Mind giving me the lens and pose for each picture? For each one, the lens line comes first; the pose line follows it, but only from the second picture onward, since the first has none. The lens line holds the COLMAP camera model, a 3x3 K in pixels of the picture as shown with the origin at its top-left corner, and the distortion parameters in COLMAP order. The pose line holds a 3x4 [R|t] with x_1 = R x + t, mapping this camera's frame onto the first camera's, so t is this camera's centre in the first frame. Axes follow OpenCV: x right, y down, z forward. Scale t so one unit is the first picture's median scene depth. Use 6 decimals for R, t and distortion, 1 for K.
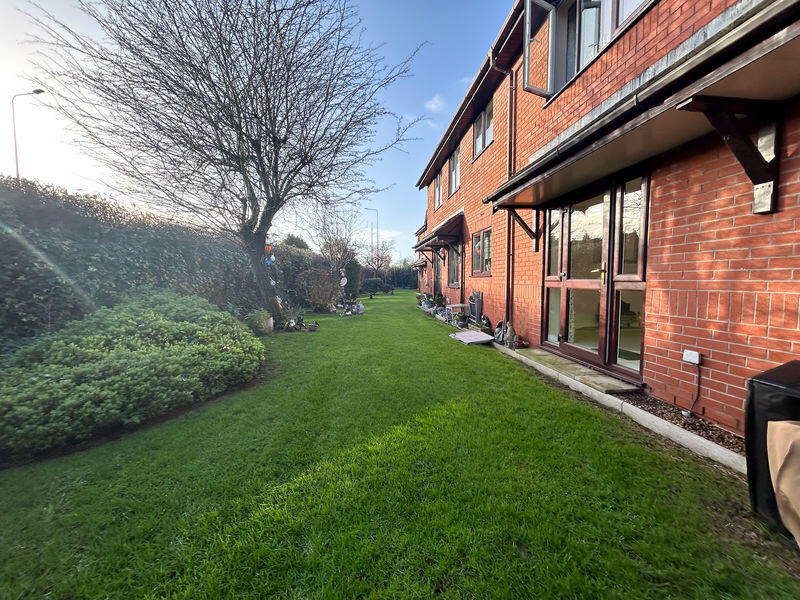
lens RADIAL K [[324.8, 0, 398.4], [0, 324.8, 299.2], [0, 0, 1]] dist [-0.003133, 0.000714]
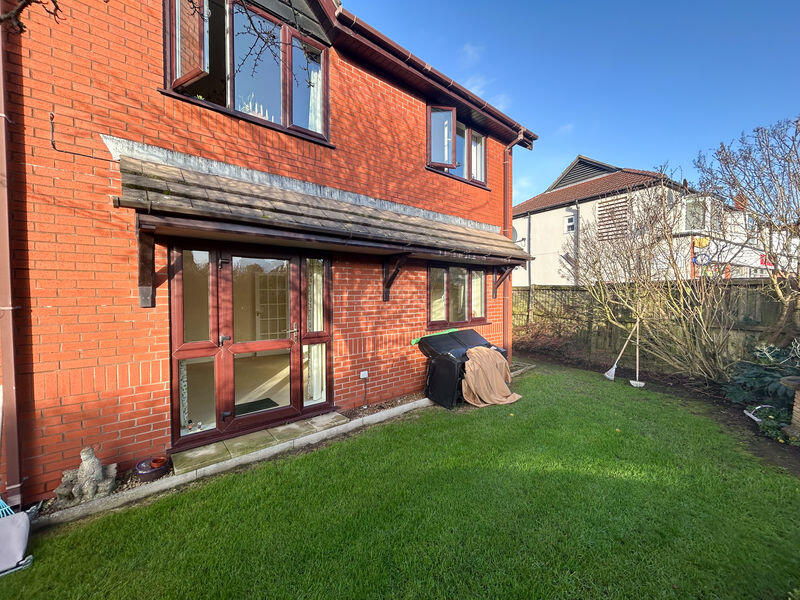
lens RADIAL K [[324.8, 0, 393.8], [0, 324.8, 299.2], [0, 0, 1]] dist [-0.003133, 0.000714]
pose [[-0.561702, -0.011138, 0.827265, -0.480180], [0.054903, 0.997203, 0.050705, -0.230194], [-0.825516, 0.073901, -0.559520, 1.325325]]
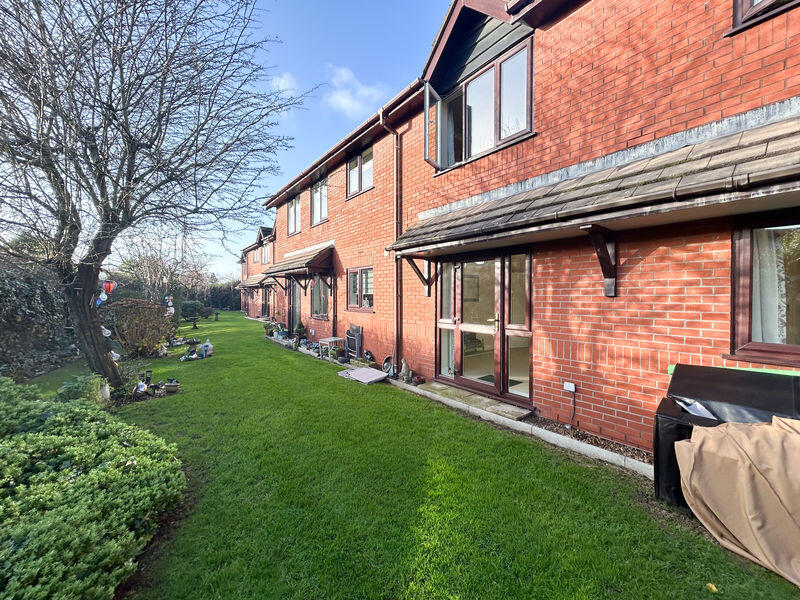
lens RADIAL K [[324.8, 0, 402.6], [0, 324.8, 298.9], [0, 0, 1]] dist [-0.003133, 0.000714]
pose [[0.848051, -0.001819, 0.529911, -0.360411], [0.029027, 0.998652, -0.043027, -0.126230], [-0.529118, 0.051871, 0.846961, 0.106560]]
